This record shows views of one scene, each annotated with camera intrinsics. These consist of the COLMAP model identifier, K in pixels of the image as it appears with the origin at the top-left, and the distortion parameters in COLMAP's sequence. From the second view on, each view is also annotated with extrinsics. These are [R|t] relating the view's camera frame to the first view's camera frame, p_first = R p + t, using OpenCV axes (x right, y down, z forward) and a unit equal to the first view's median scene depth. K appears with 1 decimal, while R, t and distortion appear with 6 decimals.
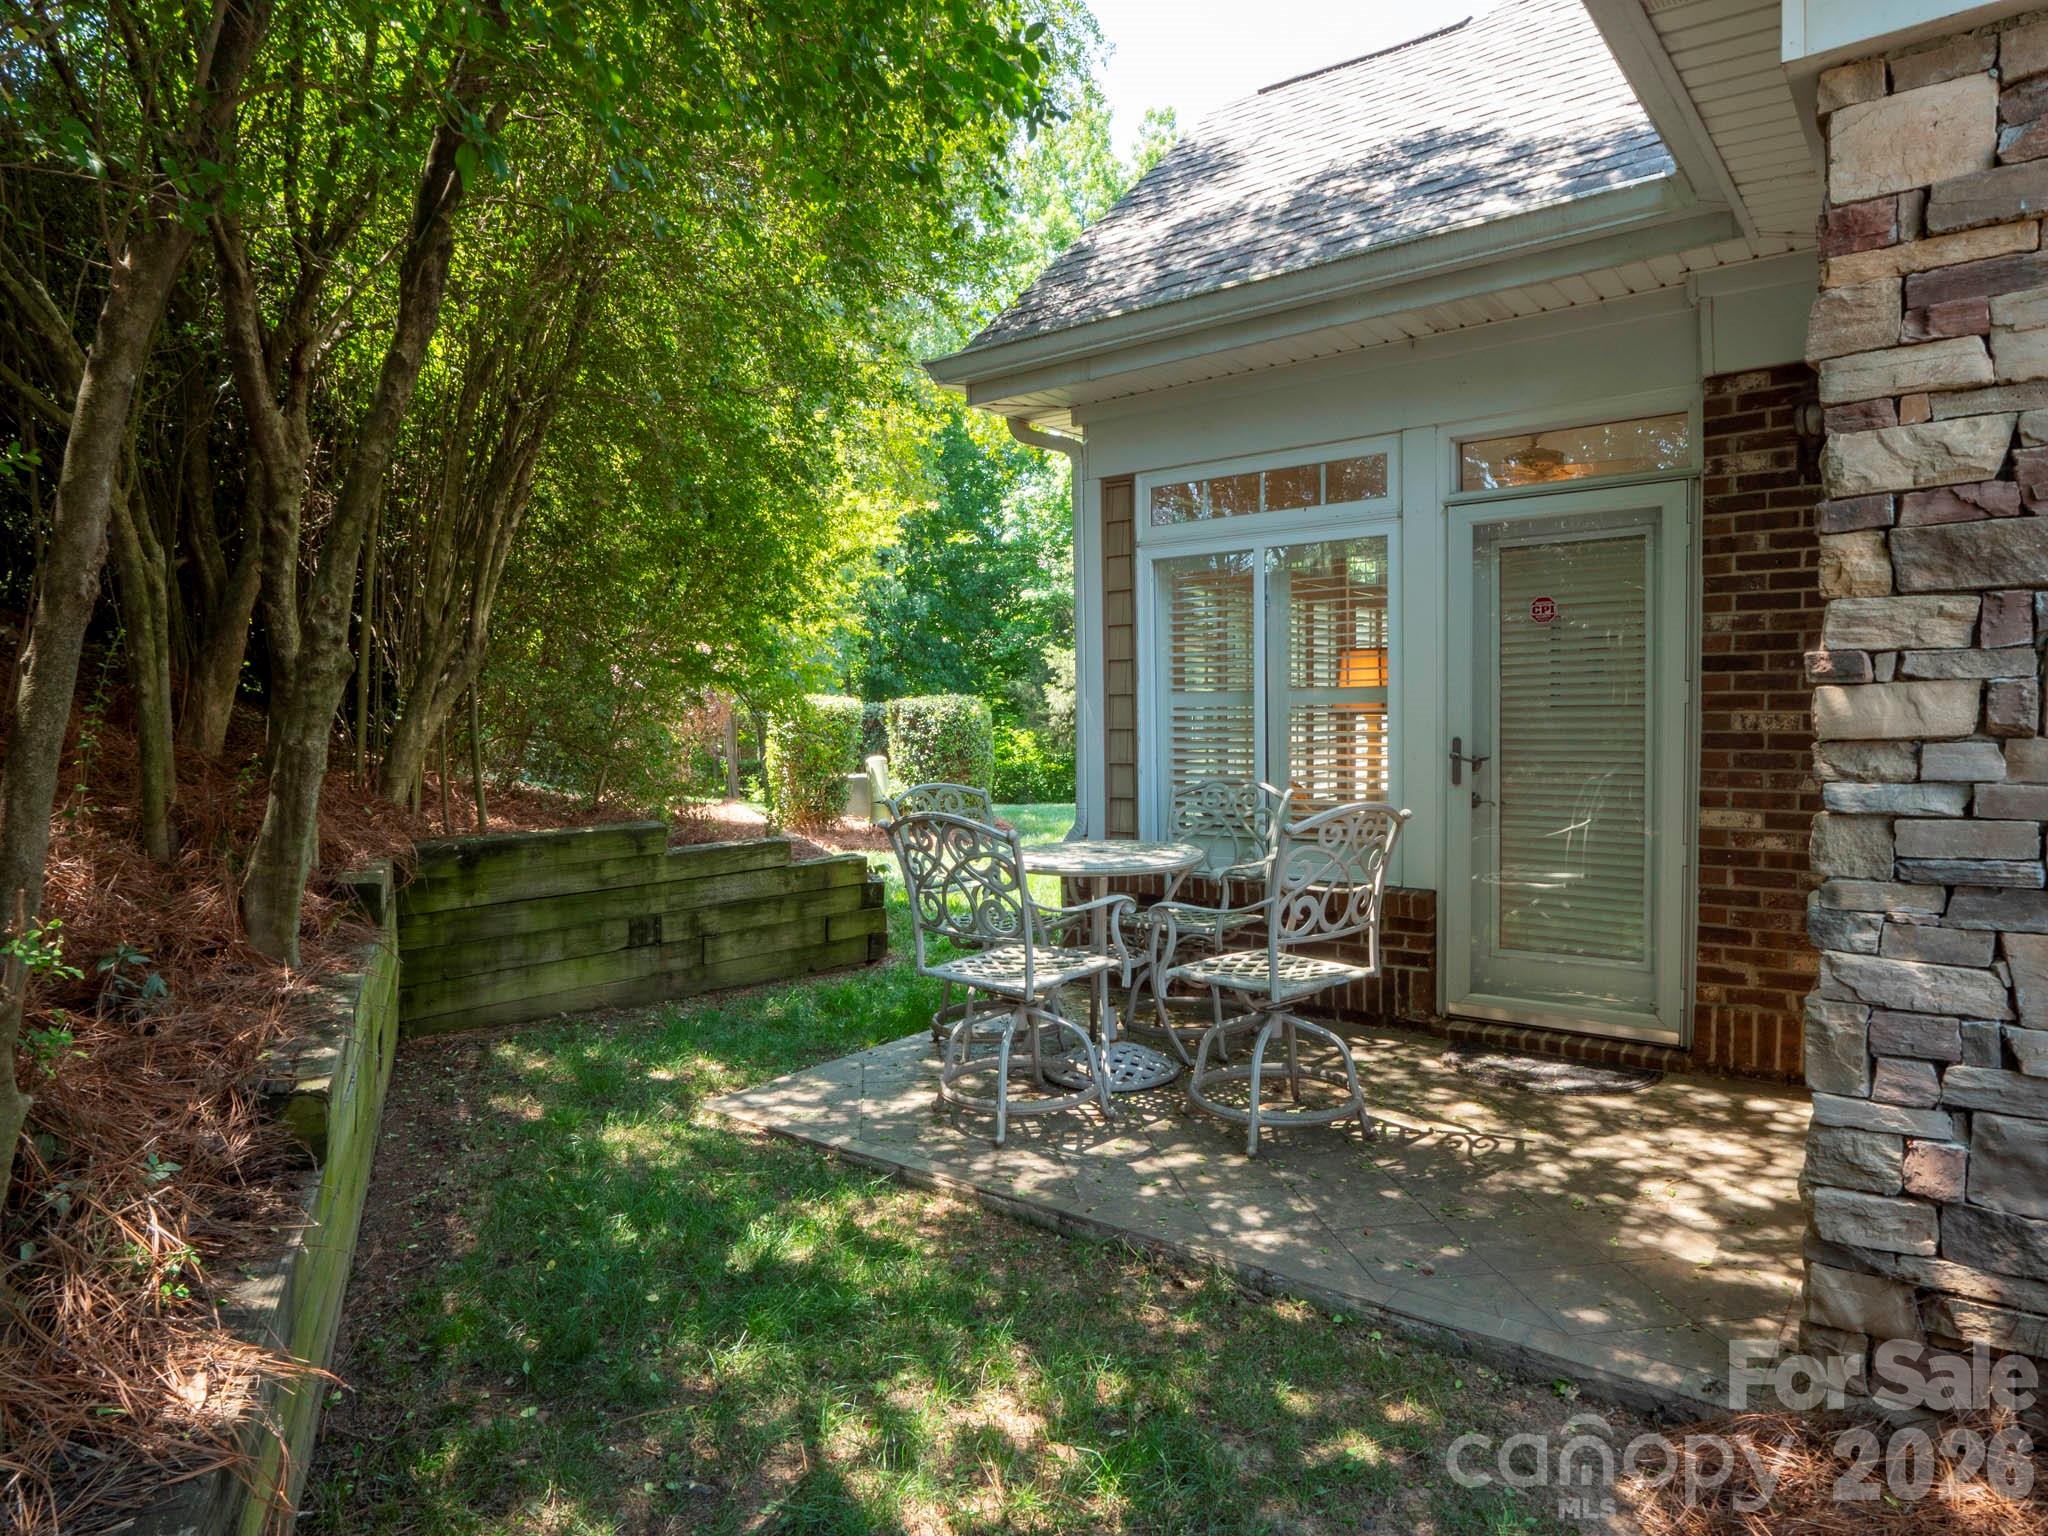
lens RADIAL K [[1308.5, 0, 1041.0], [0, 1308.5, 776.0], [0, 0, 1]] dist [-0.026486, 0.010977]
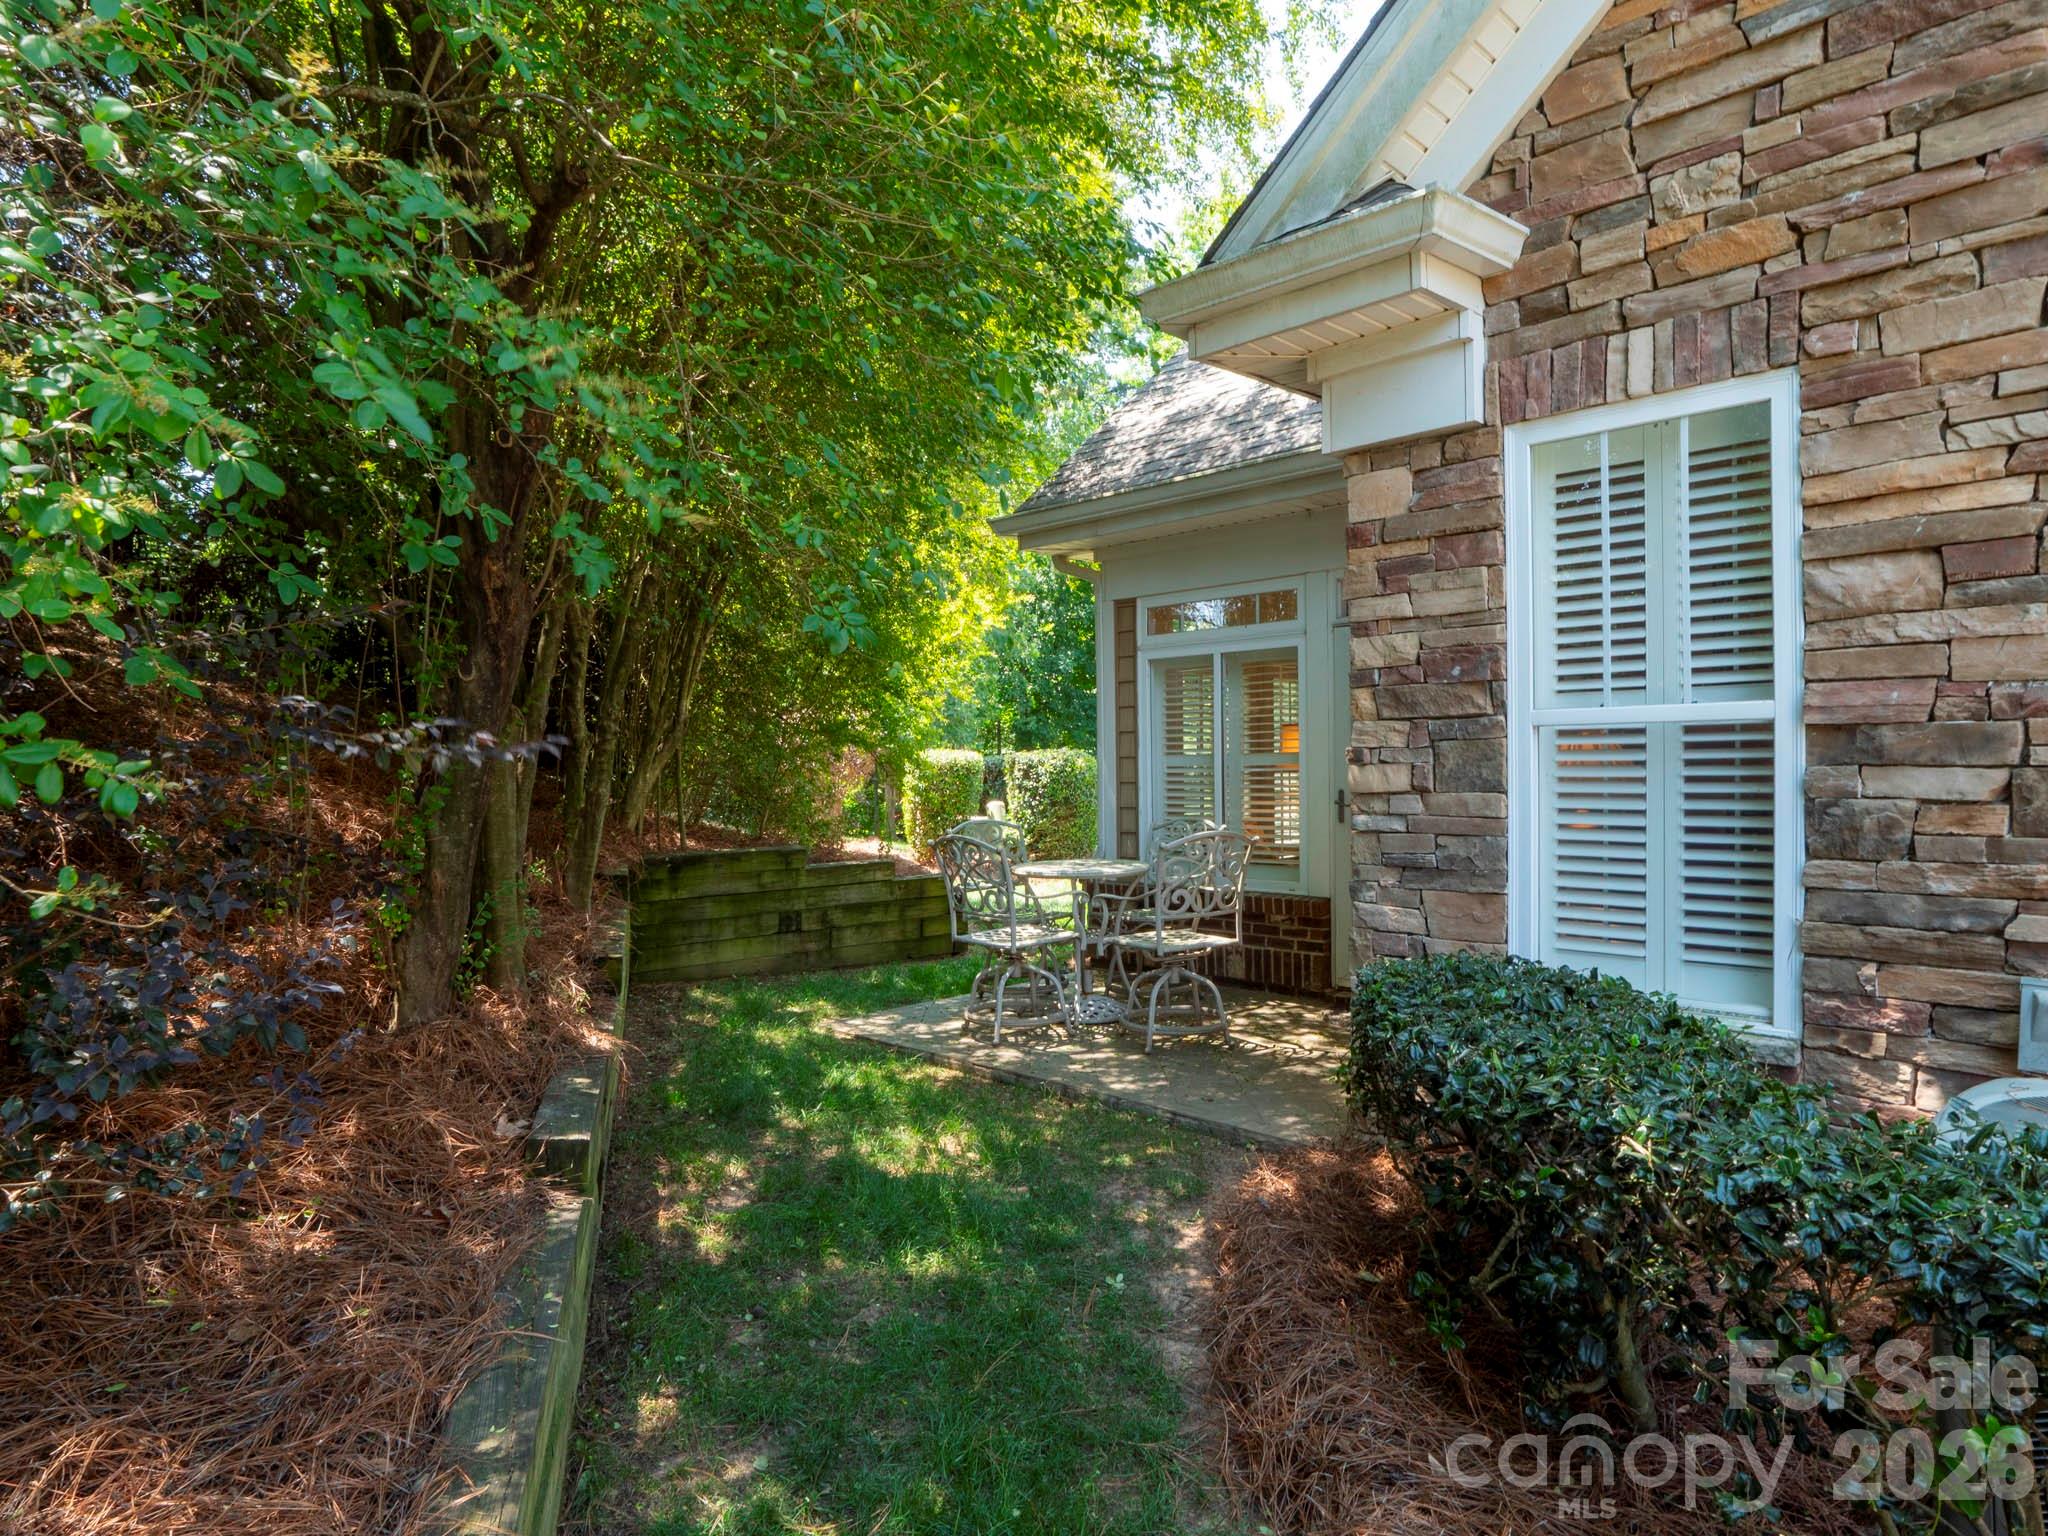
lens RADIAL K [[1308.5, 0, 1013.2], [0, 1308.5, 764.8], [0, 0, 1]] dist [-0.026486, 0.010977]
pose [[0.989354, 0.001166, -0.145526, 0.161792], [-0.007589, 0.999021, -0.043590, 0.007975], [0.145333, 0.044230, 0.988394, -0.426242]]
